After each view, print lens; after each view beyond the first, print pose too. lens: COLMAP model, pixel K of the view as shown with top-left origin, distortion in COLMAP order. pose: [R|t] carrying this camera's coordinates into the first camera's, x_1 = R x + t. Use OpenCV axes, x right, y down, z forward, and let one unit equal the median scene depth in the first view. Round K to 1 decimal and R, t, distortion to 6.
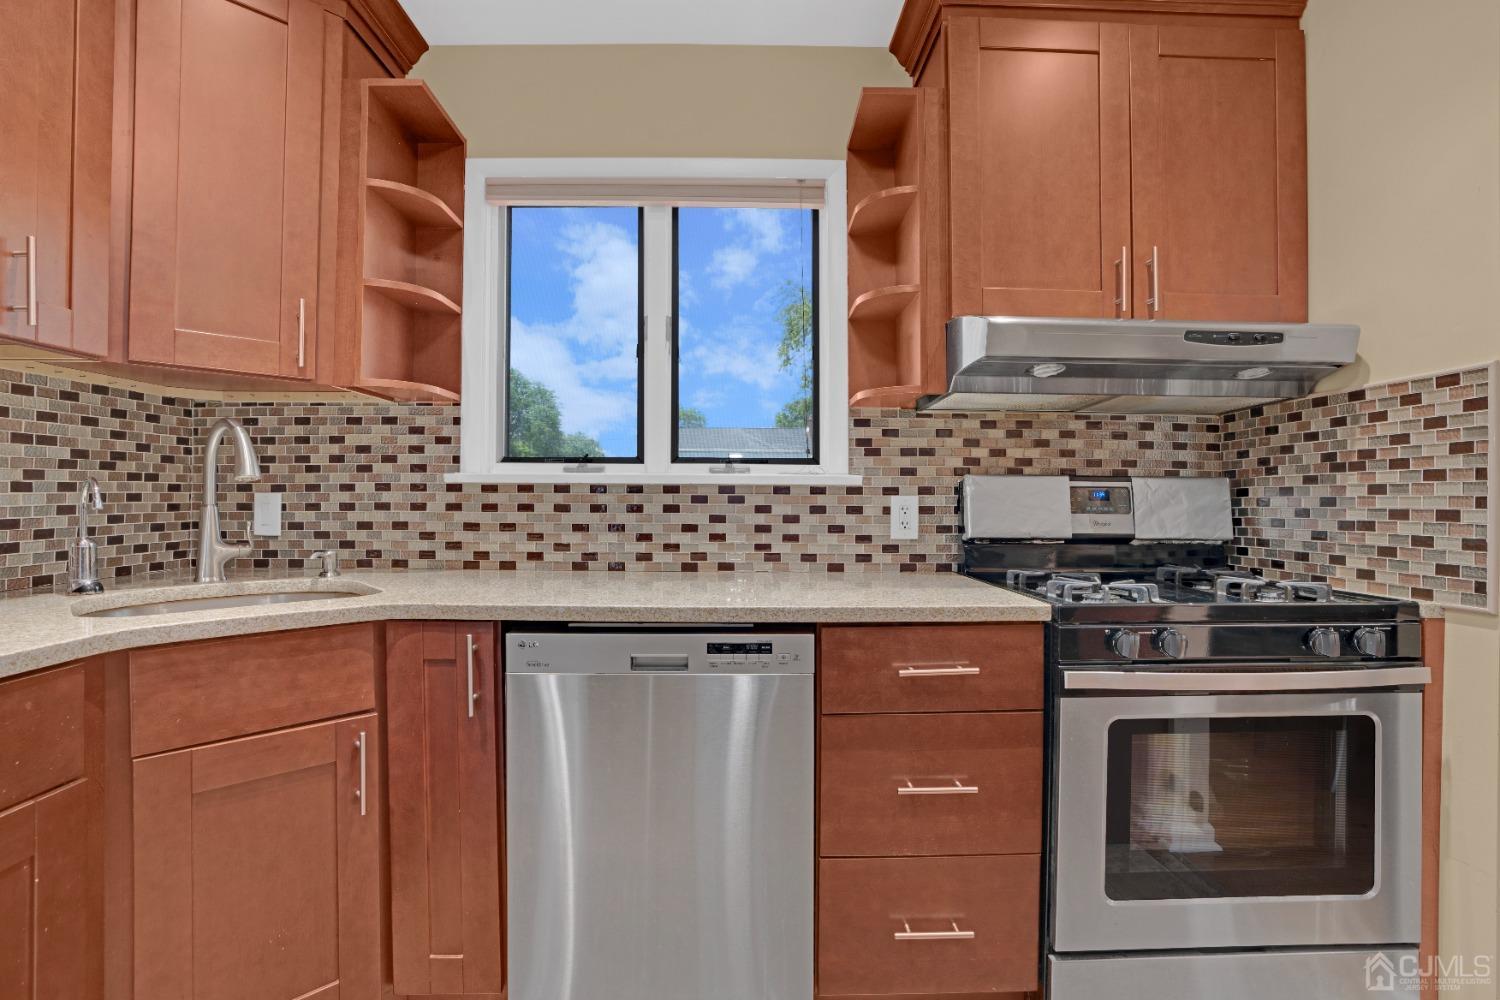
lens RADIAL K [[699.3, 0, 769.5], [0, 699.3, 518.9], [0, 0, 1]] dist [-0.070754, 0.028282]
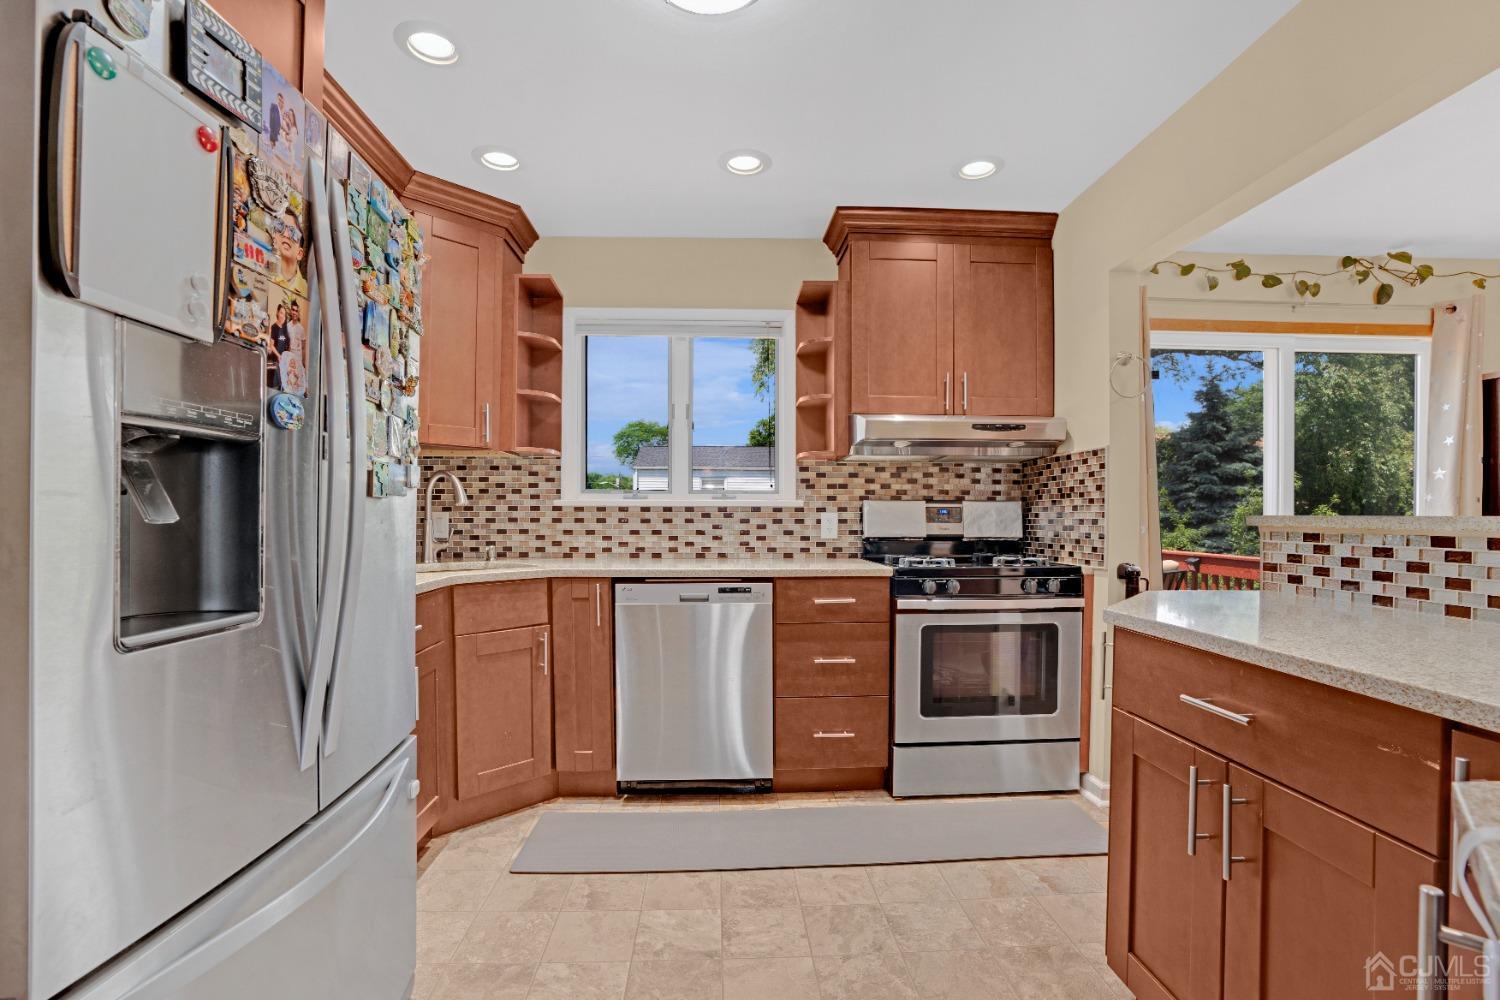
lens RADIAL K [[713.4, 0, 768.7], [0, 713.4, 549.7], [0, 0, 1]] dist [-0.066542, 0.031395]
pose [[0.999382, -0.005142, 0.034767, -0.011497], [0.004446, 0.999789, 0.020058, 0.021298], [-0.034863, -0.019891, 0.999194, -0.716984]]
